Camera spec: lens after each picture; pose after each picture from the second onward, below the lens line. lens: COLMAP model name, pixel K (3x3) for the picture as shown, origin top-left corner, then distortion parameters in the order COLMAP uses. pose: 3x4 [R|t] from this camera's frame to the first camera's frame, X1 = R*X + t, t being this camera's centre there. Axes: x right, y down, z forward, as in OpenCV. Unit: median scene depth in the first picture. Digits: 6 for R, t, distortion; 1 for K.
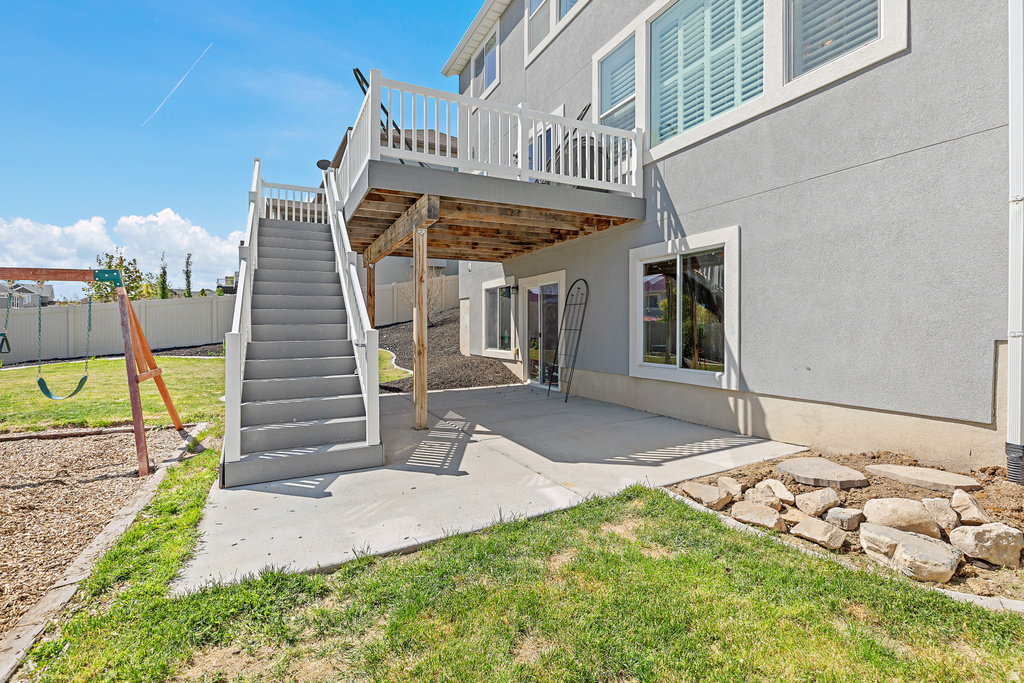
lens RADIAL K [[473.7, 0, 513.6], [0, 473.7, 337.8], [0, 0, 1]] dist [0.000130, -0.000112]
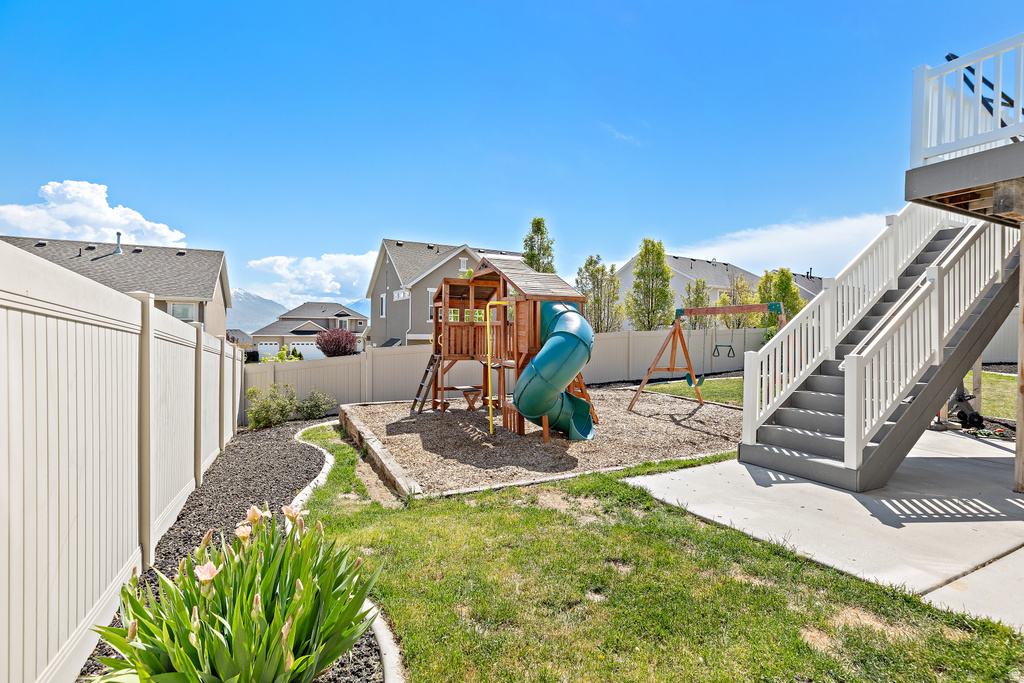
lens RADIAL K [[473.7, 0, 513.6], [0, 473.7, 337.8], [0, 0, 1]] dist [0.000130, -0.000112]
pose [[0.005660, 0.011708, -0.999915, 0.858310], [-0.029287, 0.999504, 0.011538, -0.046541], [0.999555, 0.029219, 0.006000, 0.349705]]
